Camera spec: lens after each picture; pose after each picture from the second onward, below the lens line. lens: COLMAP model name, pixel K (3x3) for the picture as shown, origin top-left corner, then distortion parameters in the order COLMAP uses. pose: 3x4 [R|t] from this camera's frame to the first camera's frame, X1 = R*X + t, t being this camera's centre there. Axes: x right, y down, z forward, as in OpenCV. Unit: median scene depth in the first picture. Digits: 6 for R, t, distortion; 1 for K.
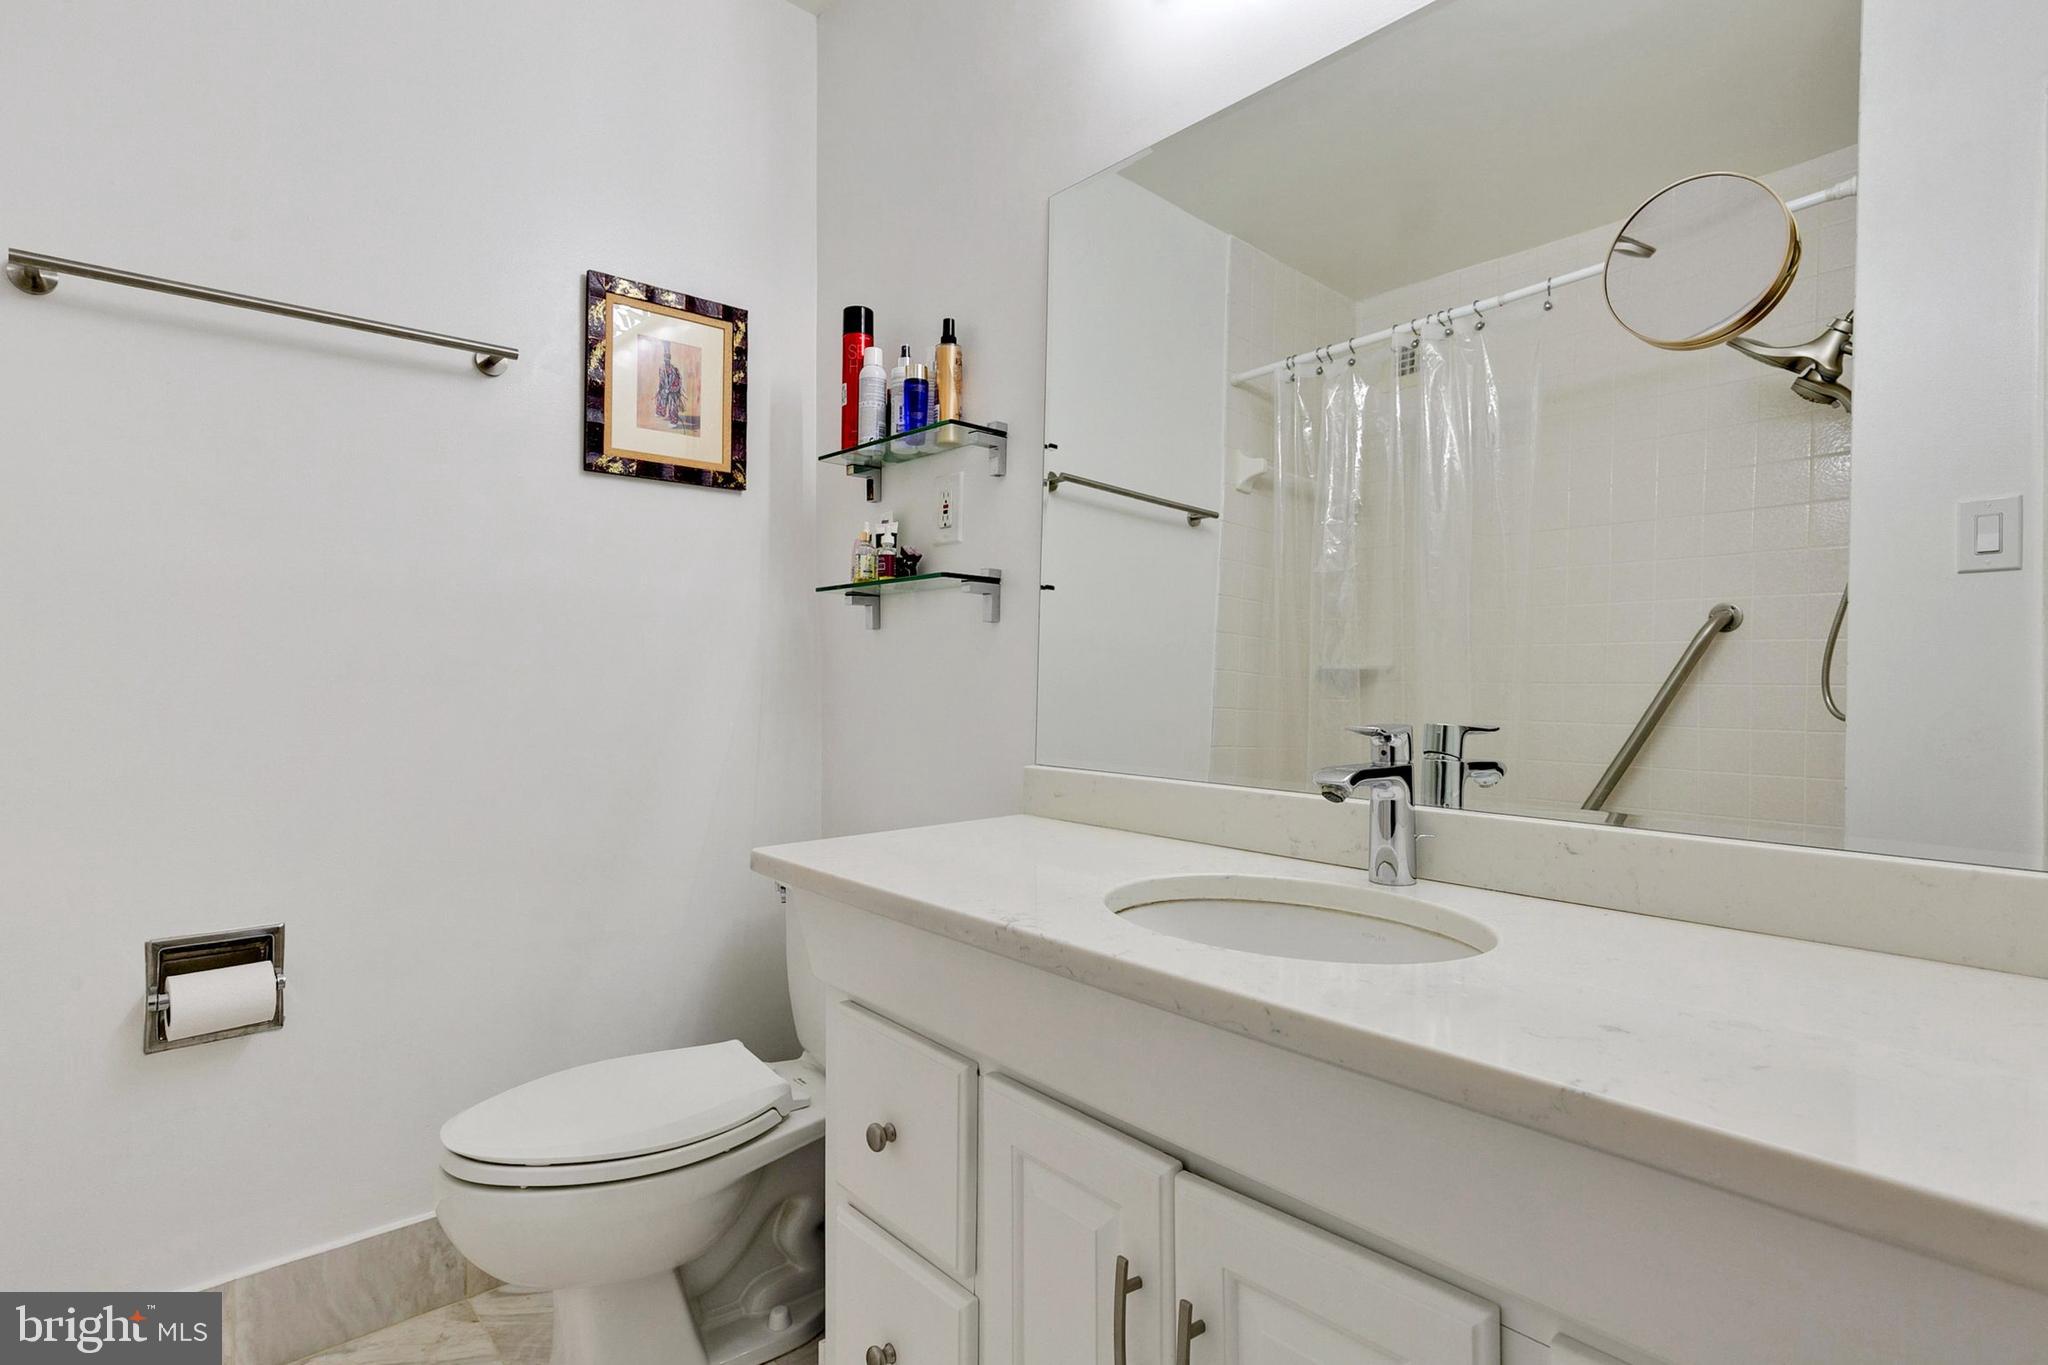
lens RADIAL K [[979.5, 0, 1020.3], [0, 979.5, 732.6], [0, 0, 1]] dist [-0.001277, -0.000715]
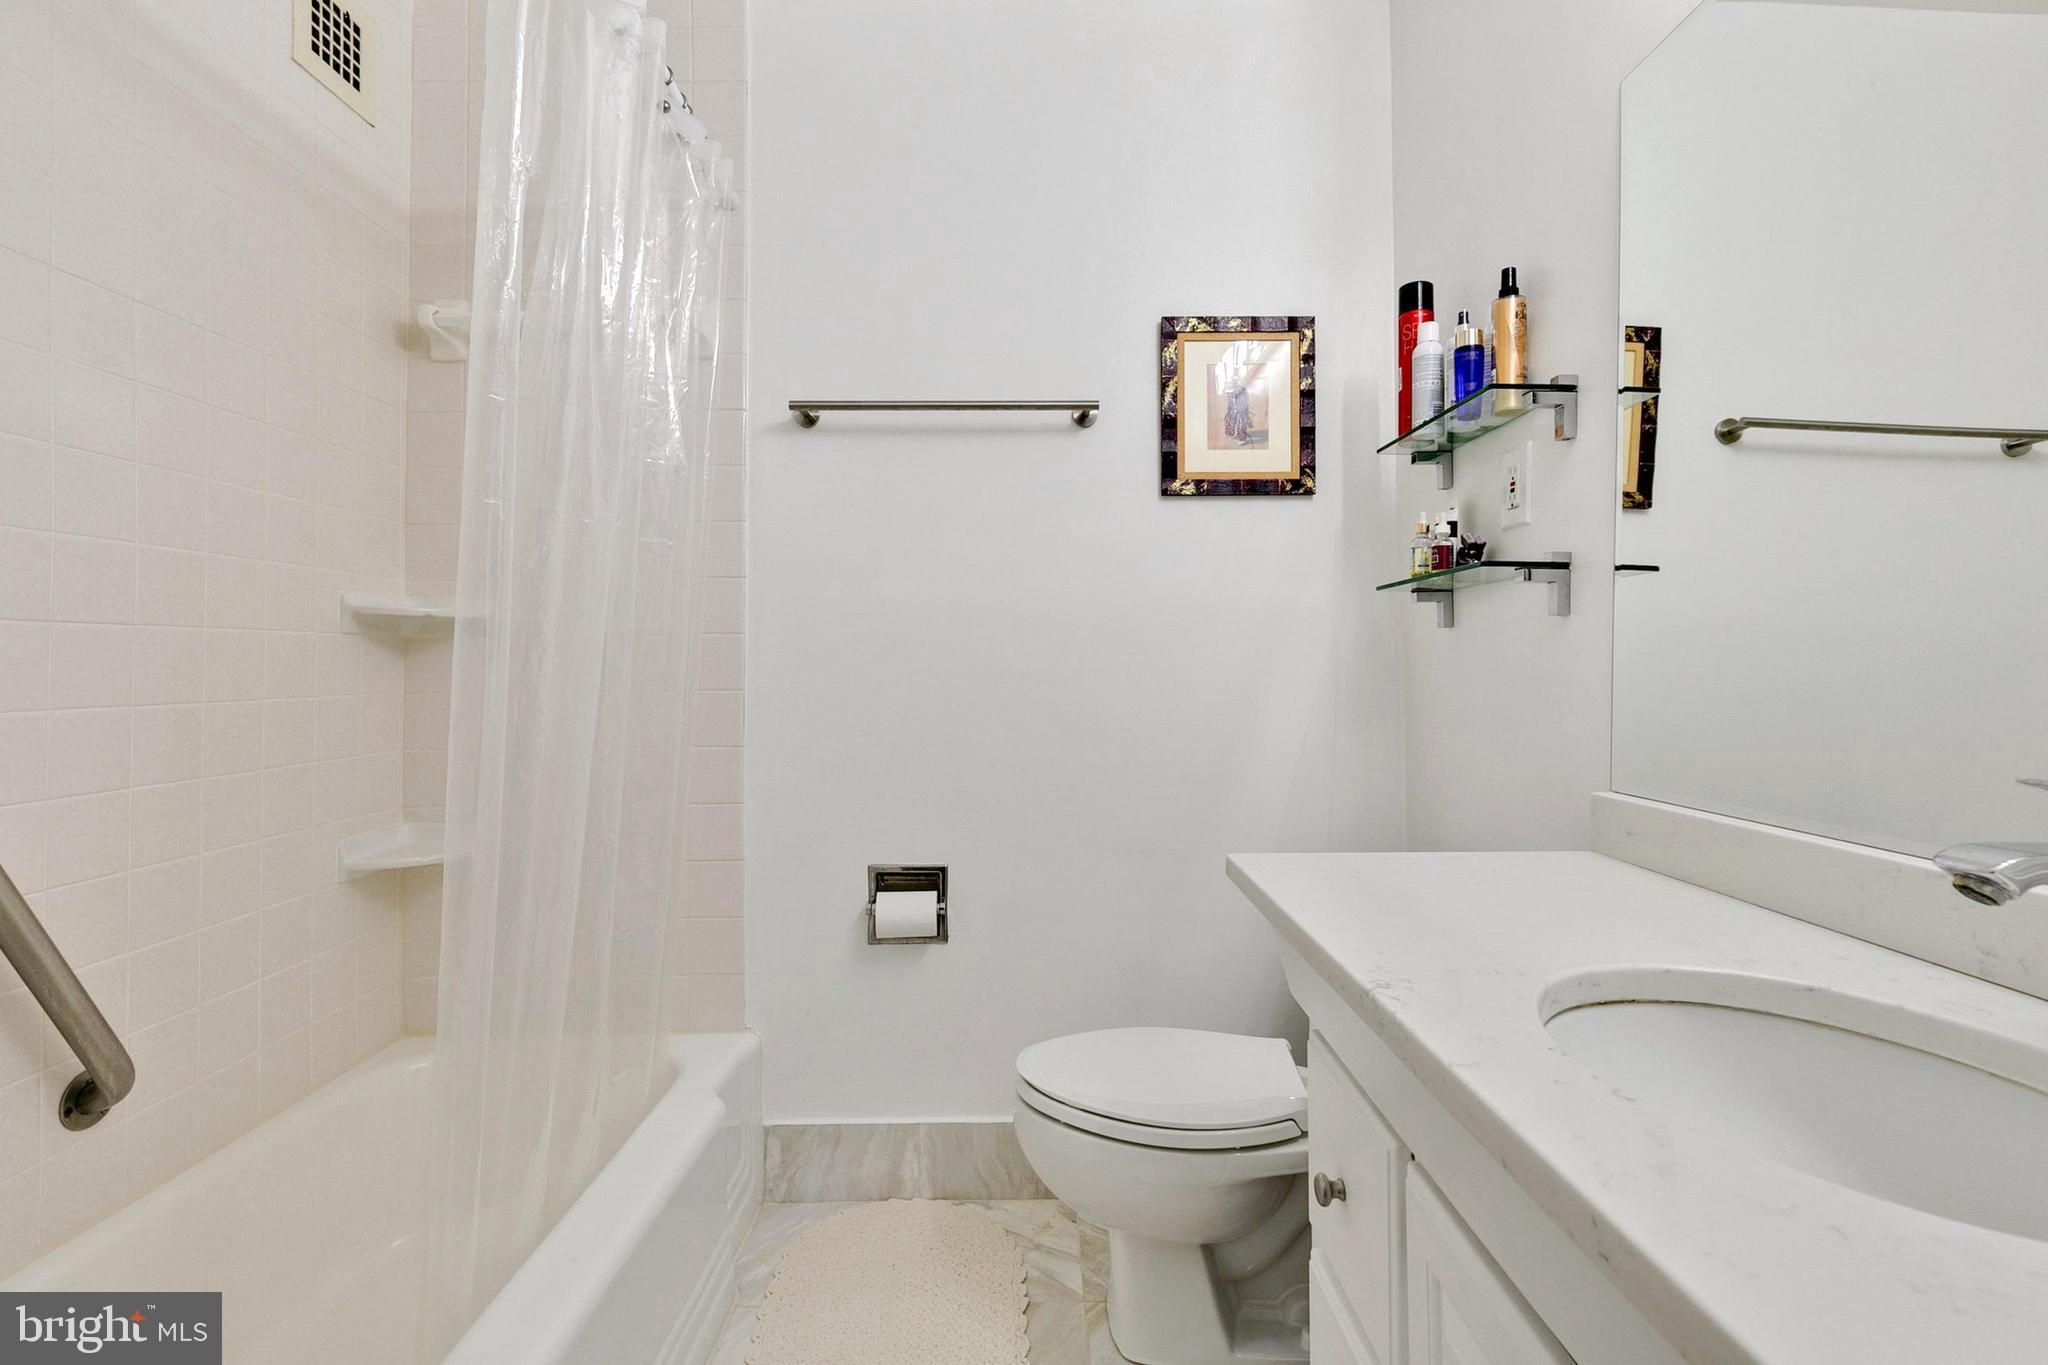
lens RADIAL K [[922.0, 0, 1022.0], [0, 922.0, 703.5], [0, 0, 1]] dist [0.007546, -0.000874]
pose [[0.761213, 0.018393, -0.648241, 0.126154], [-0.034044, 0.999353, -0.011623, -0.012374], [0.647607, 0.030917, 0.761347, 0.101187]]
